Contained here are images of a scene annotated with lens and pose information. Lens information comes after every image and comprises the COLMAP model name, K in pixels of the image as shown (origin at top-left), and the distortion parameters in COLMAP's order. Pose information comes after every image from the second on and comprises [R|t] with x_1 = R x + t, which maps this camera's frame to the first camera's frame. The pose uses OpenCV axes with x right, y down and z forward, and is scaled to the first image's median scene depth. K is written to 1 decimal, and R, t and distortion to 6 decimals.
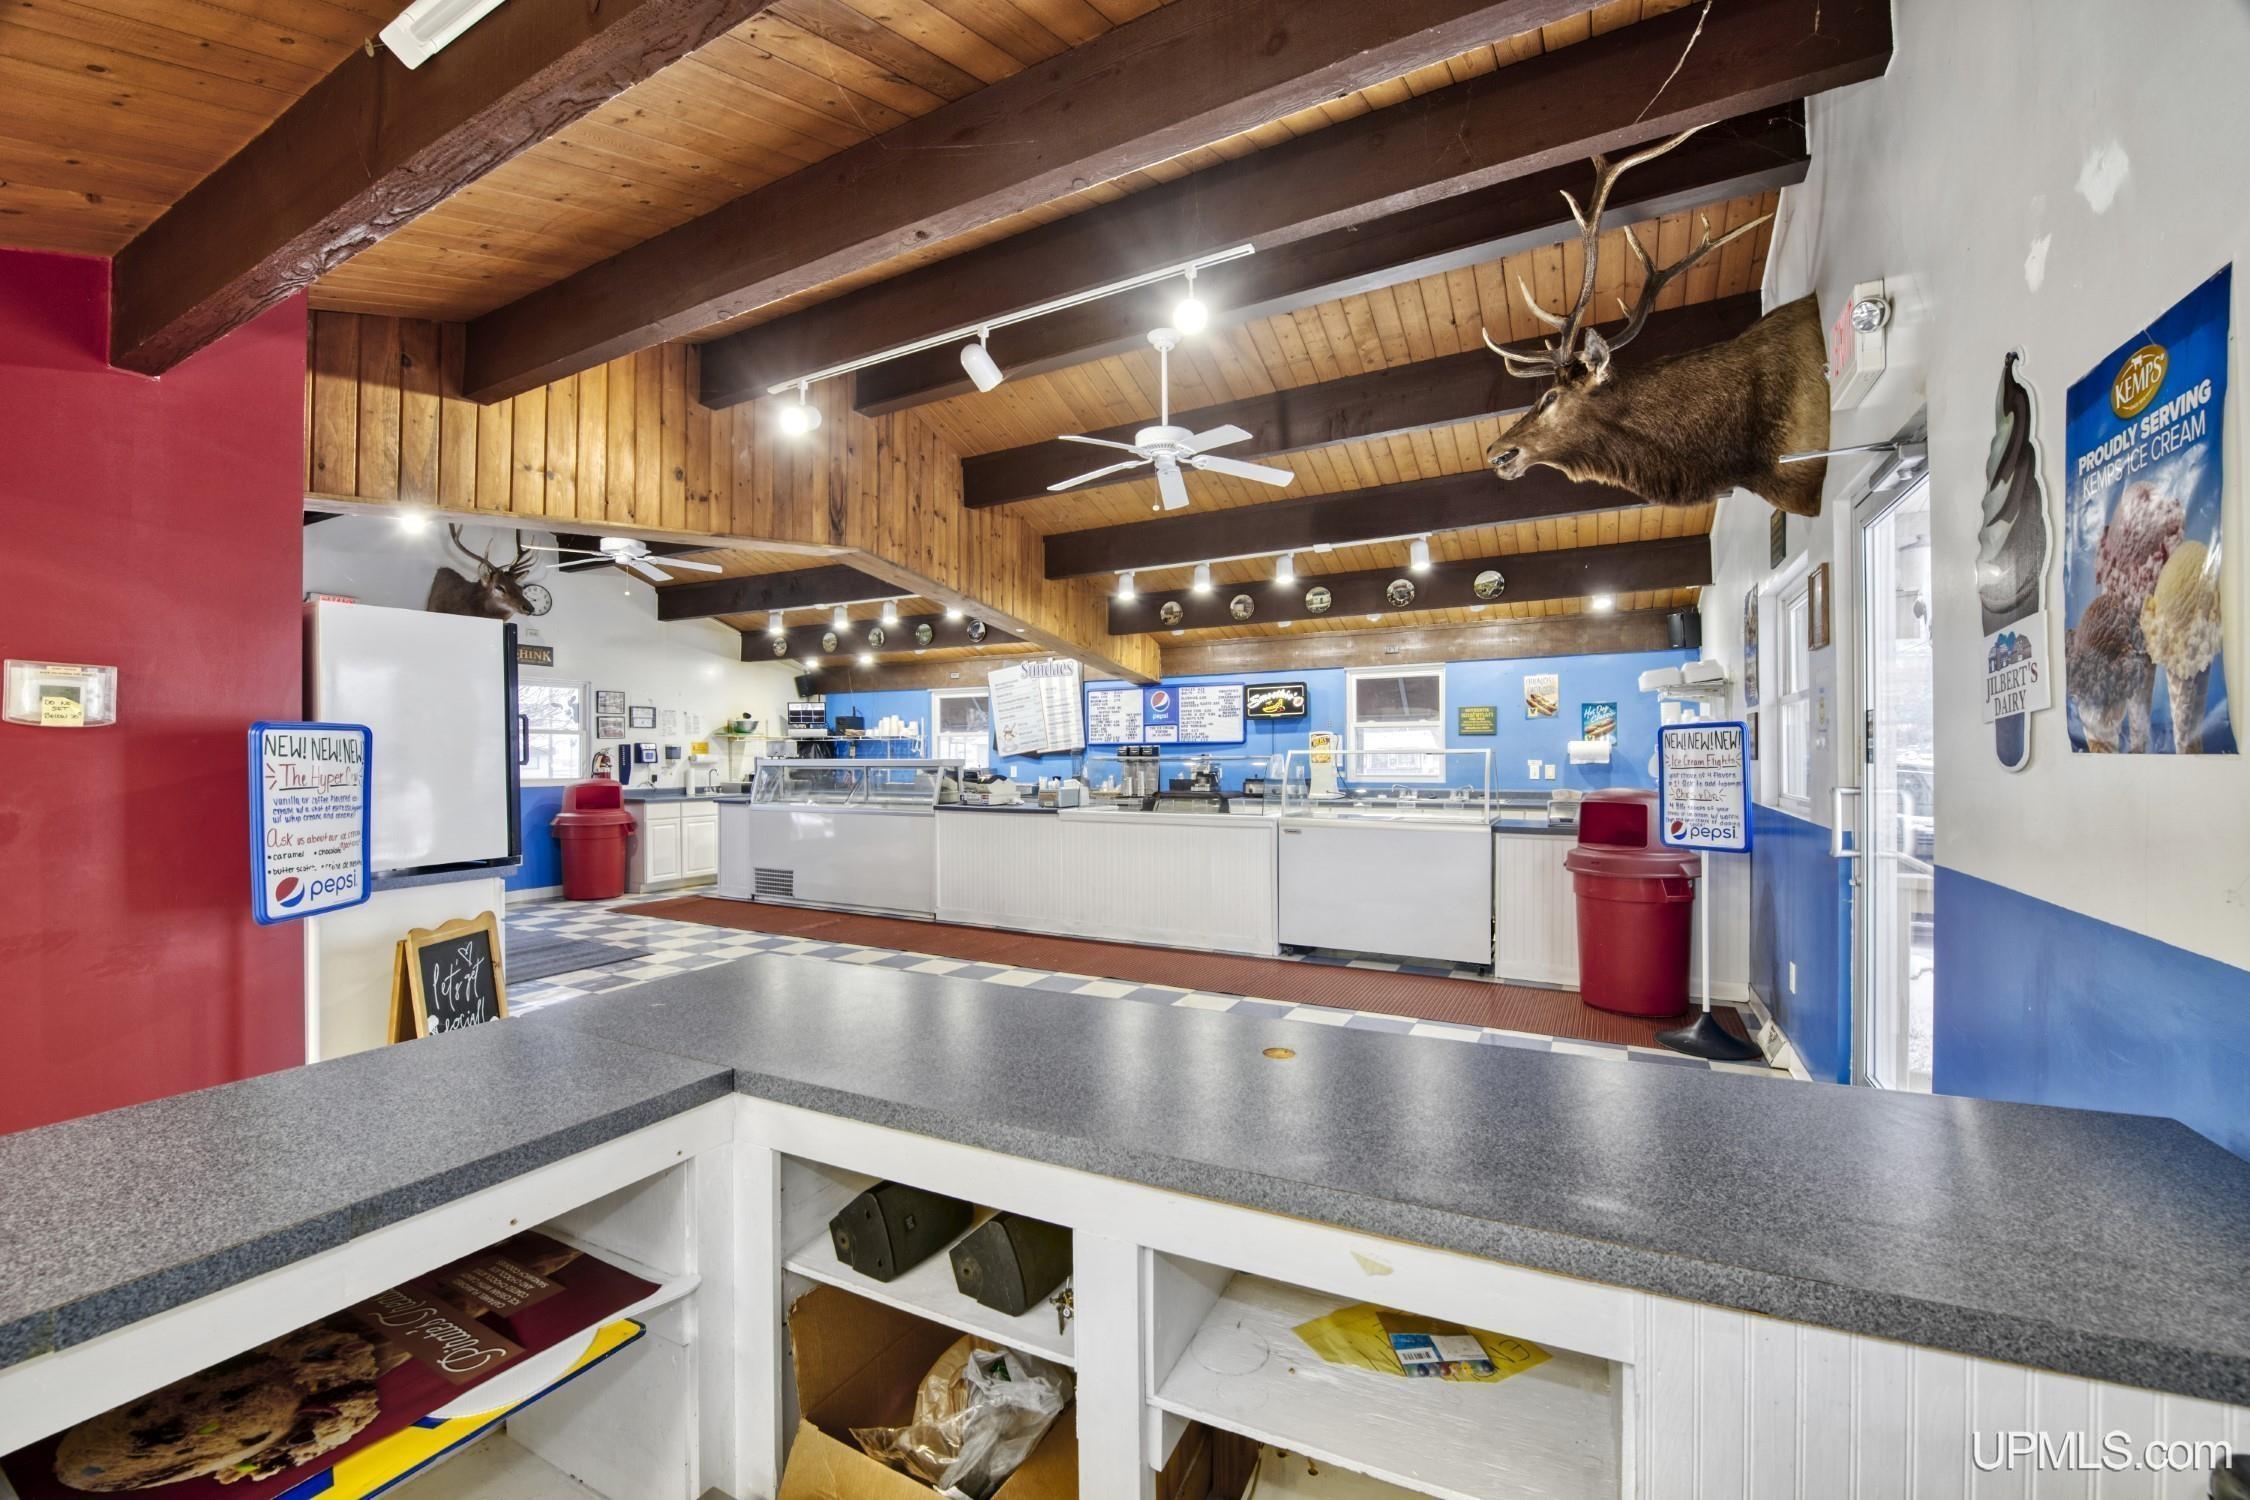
lens RADIAL K [[894.4, 0, 1115.2], [0, 894.4, 753.3], [0, 0, 1]] dist [-0.020066, -0.001159]
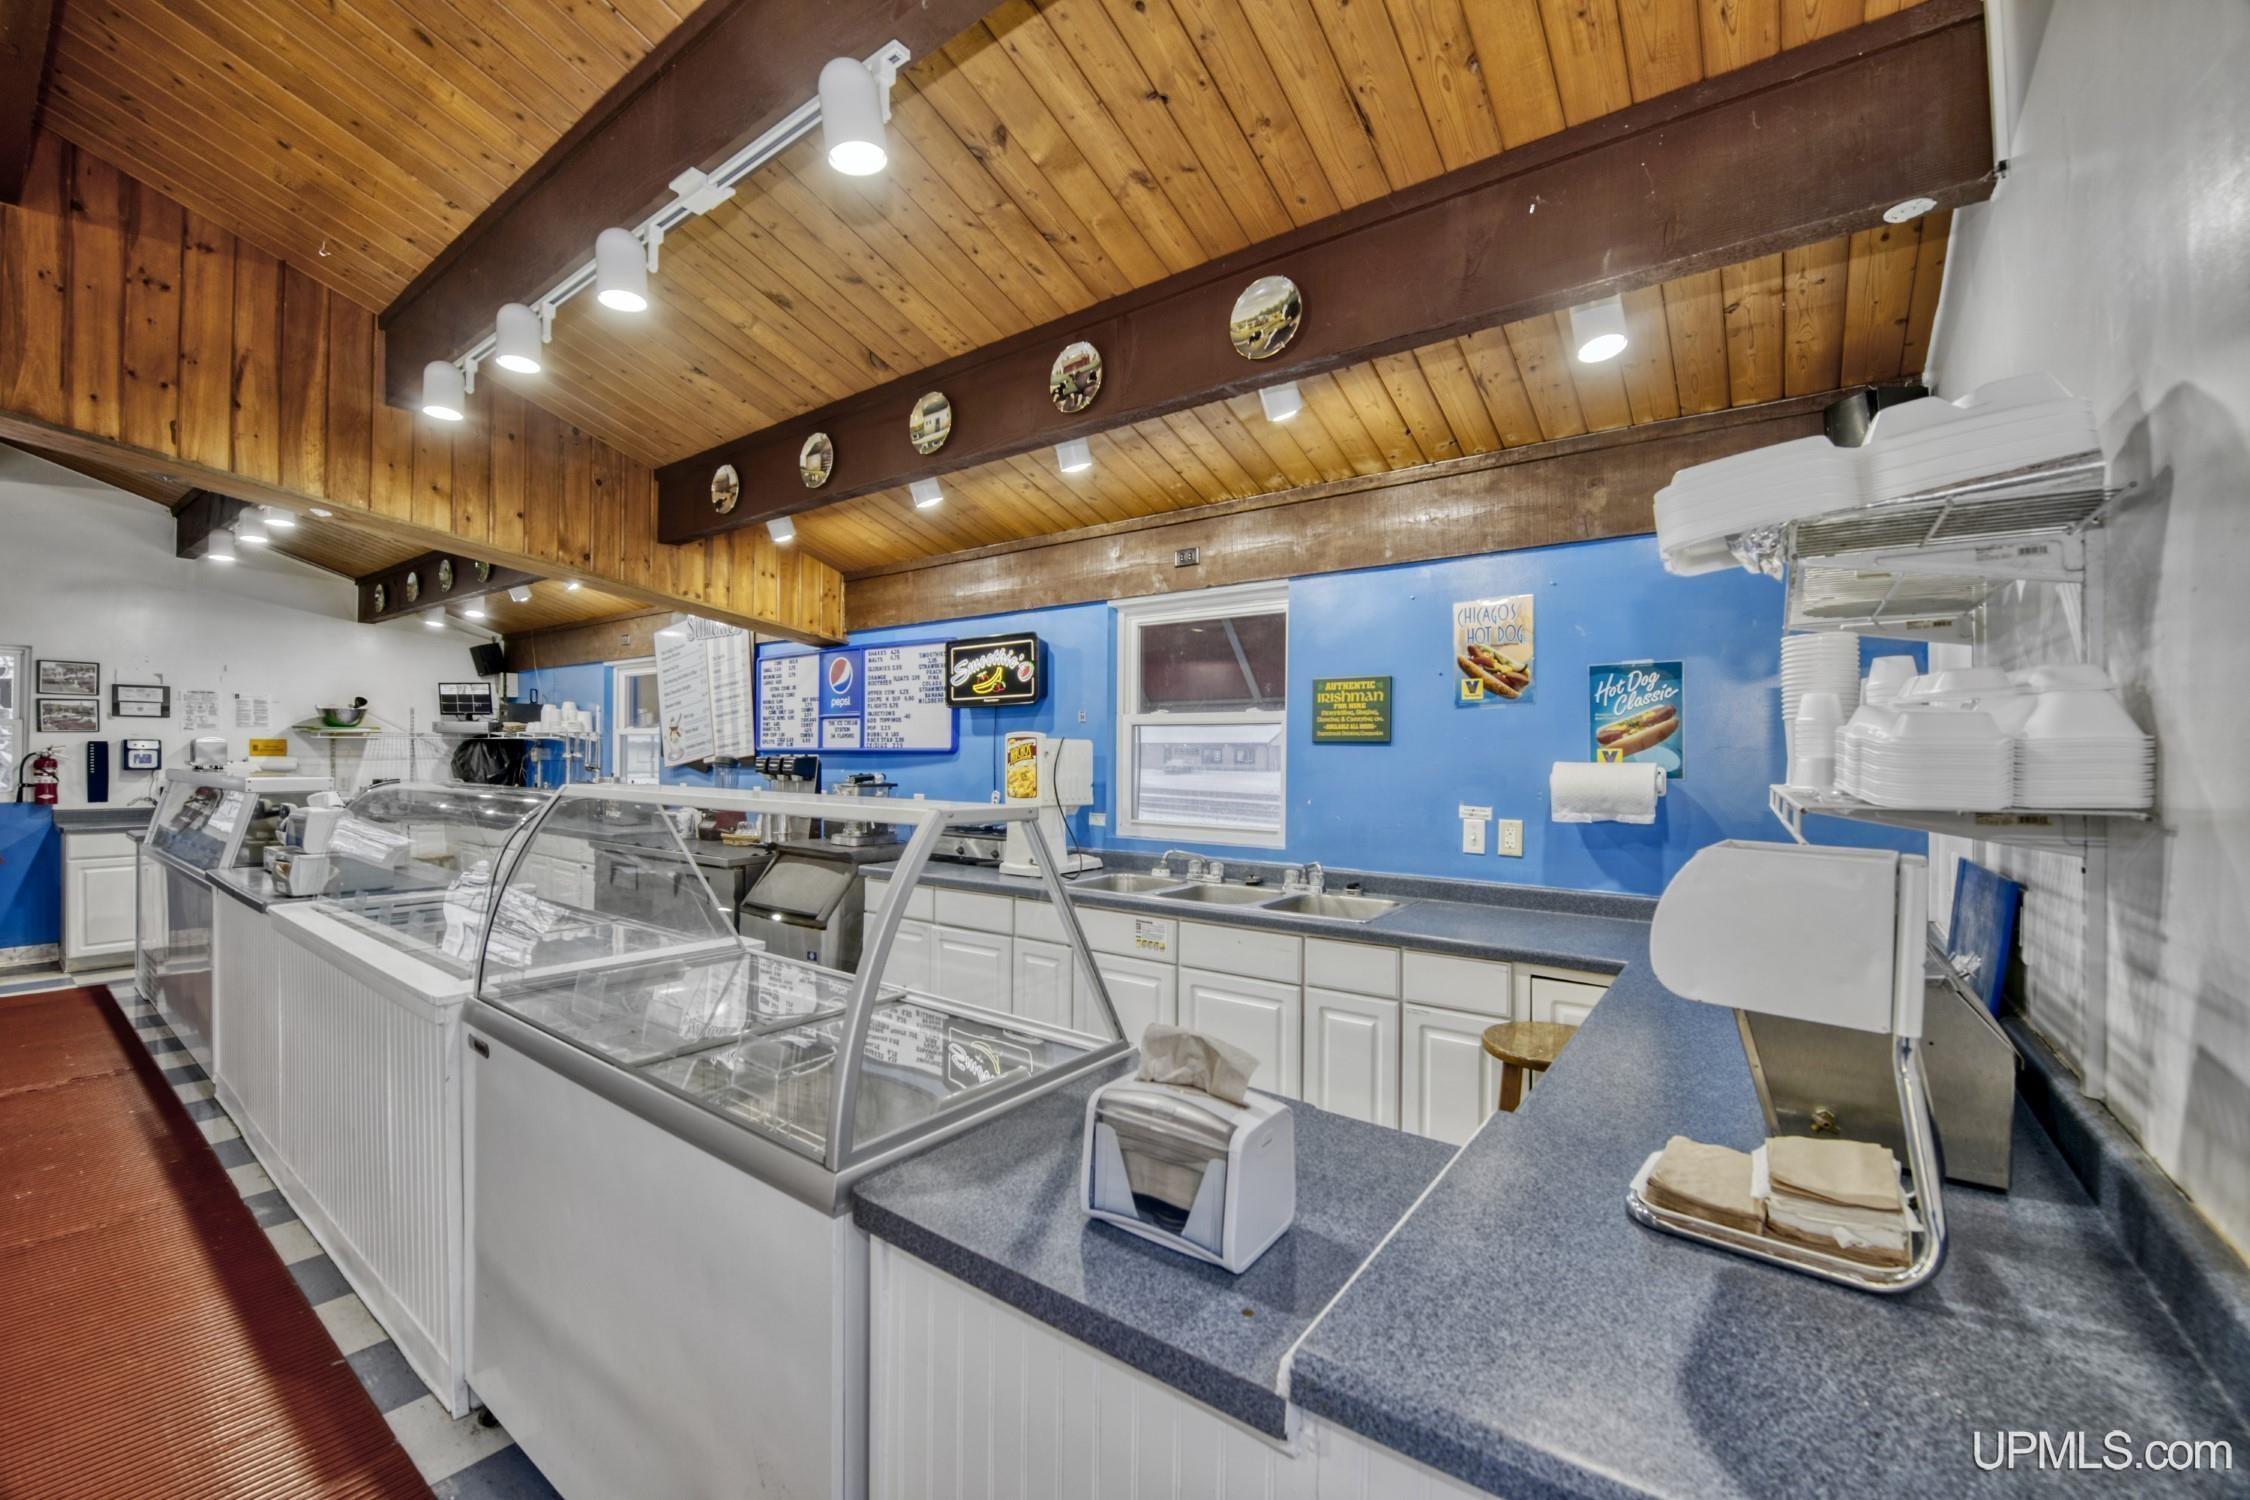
lens RADIAL K [[894.4, 0, 1122.5], [0, 894.4, 754.0], [0, 0, 1]] dist [-0.020066, -0.001159]
pose [[0.991028, 0.013564, -0.132964, 0.313484], [-0.013402, 0.999908, 0.002116, -0.013030], [0.132981, -0.000315, 0.991119, 0.490567]]
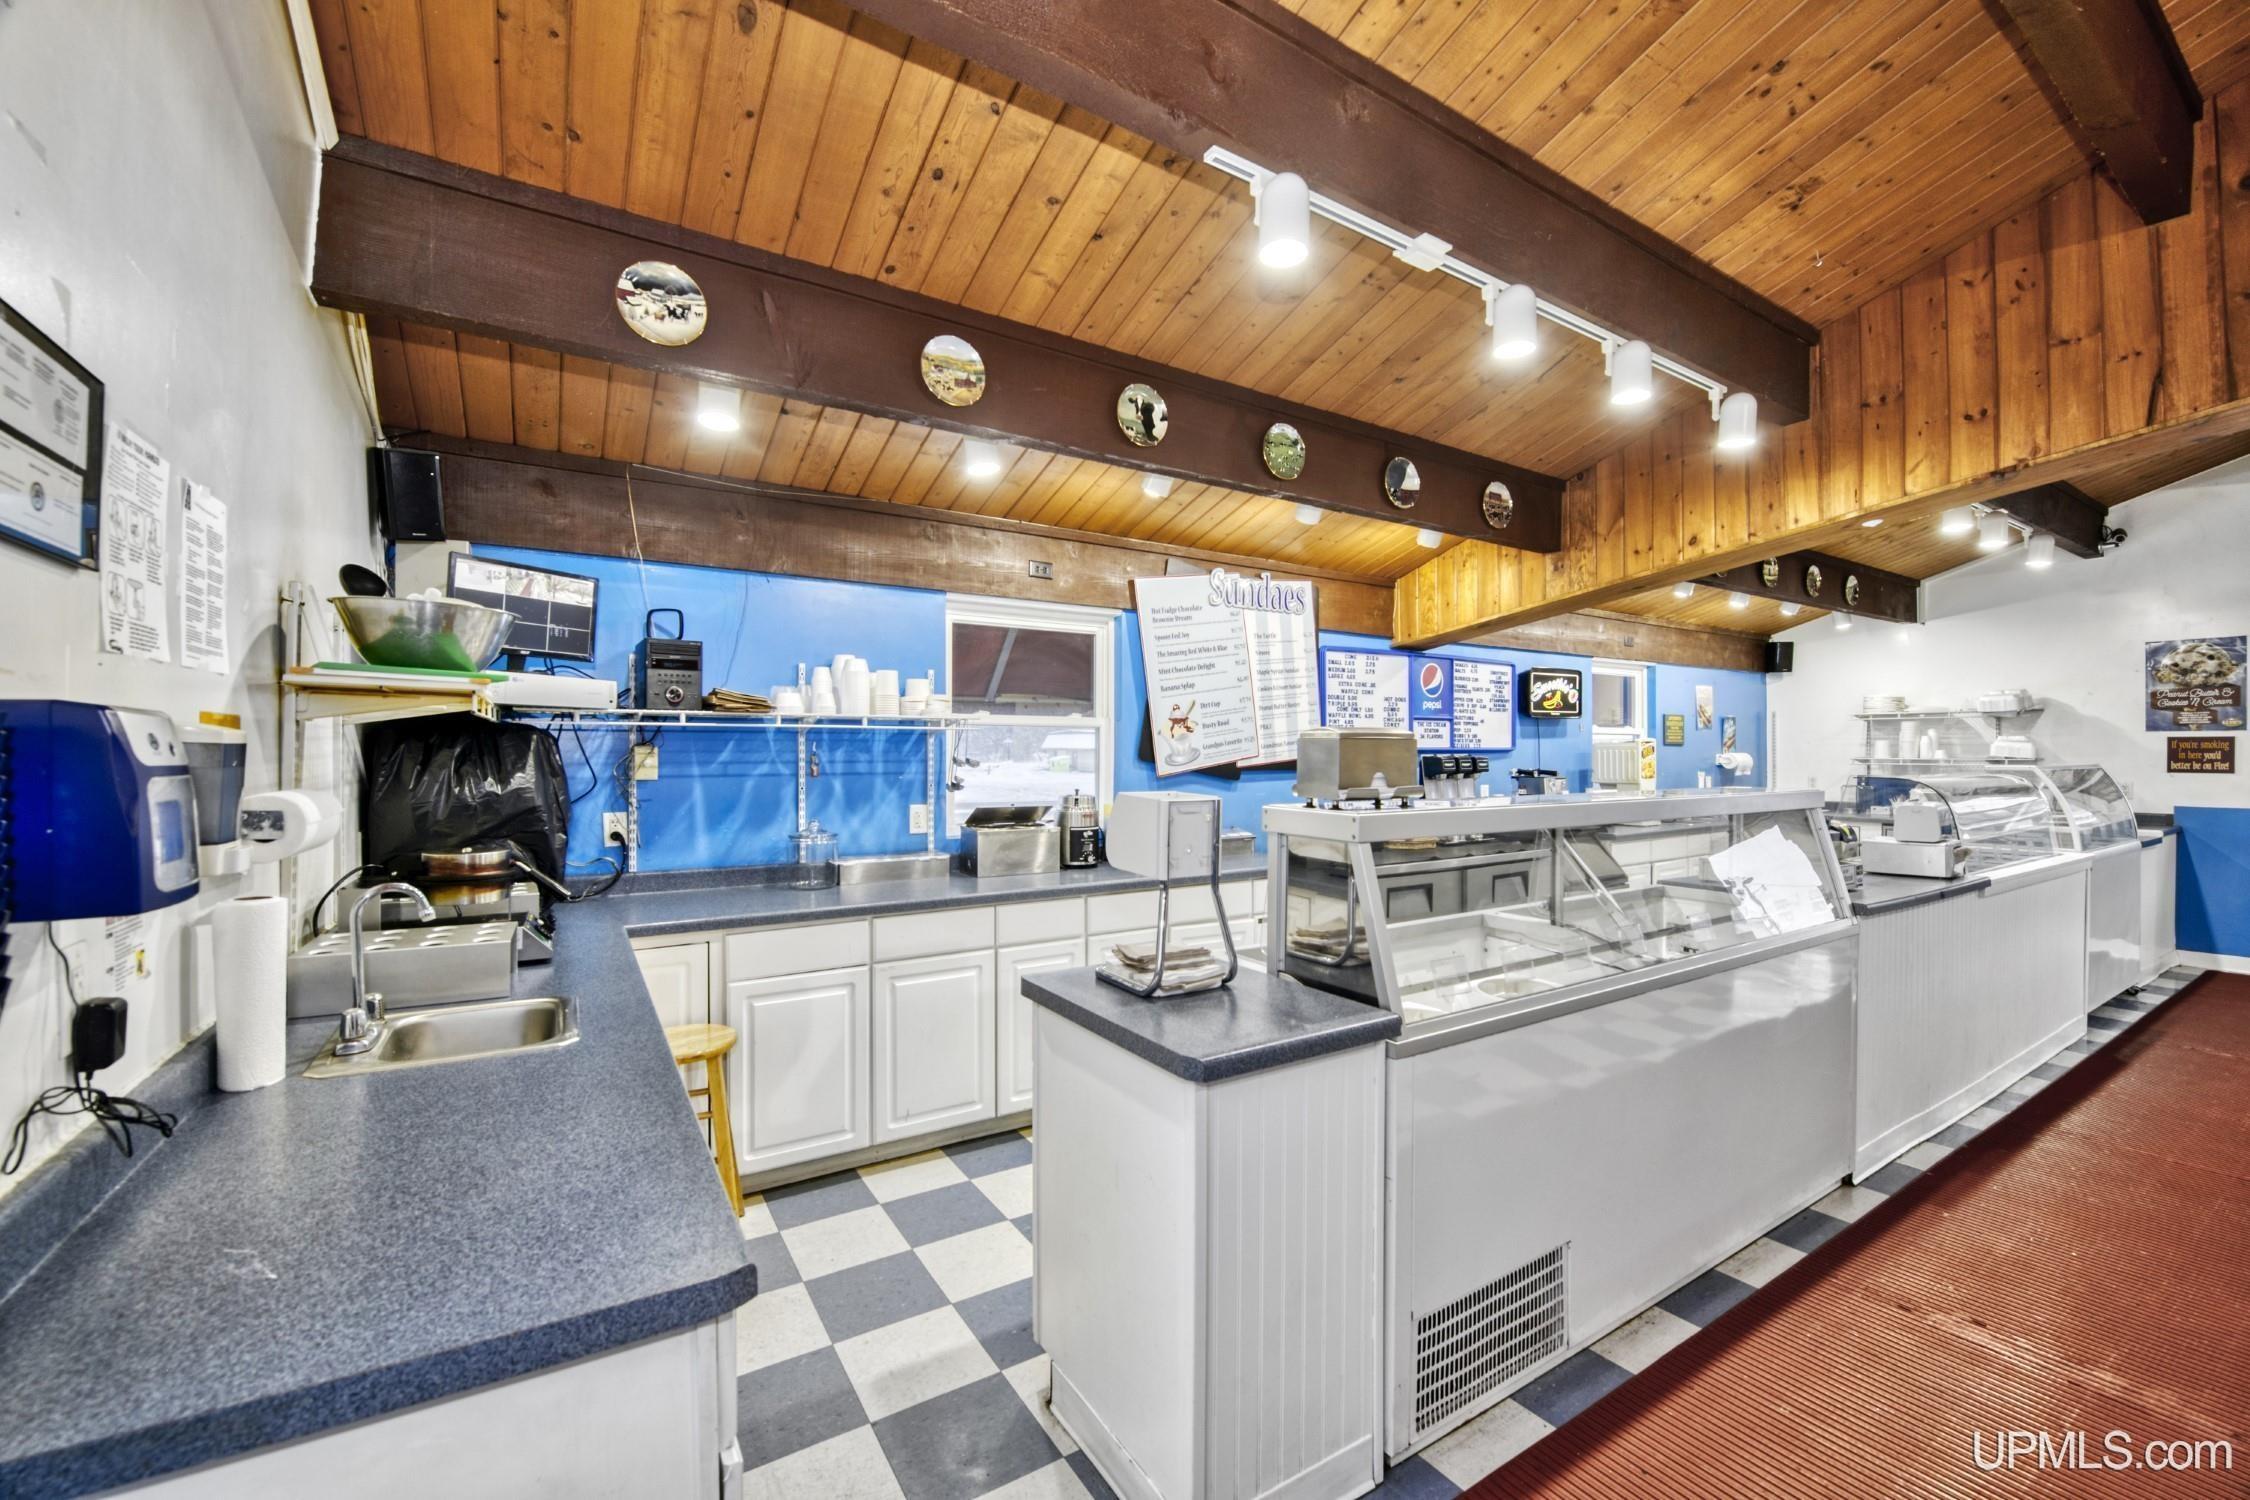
lens RADIAL K [[894.4, 0, 1117.2], [0, 894.4, 748.0], [0, 0, 1]] dist [-0.020066, -0.001159]
pose [[0.496051, 0.009559, 0.868240, -0.600809], [-0.003941, 0.999954, -0.008757, -0.006714], [-0.868284, 0.000922, 0.496066, 0.925242]]
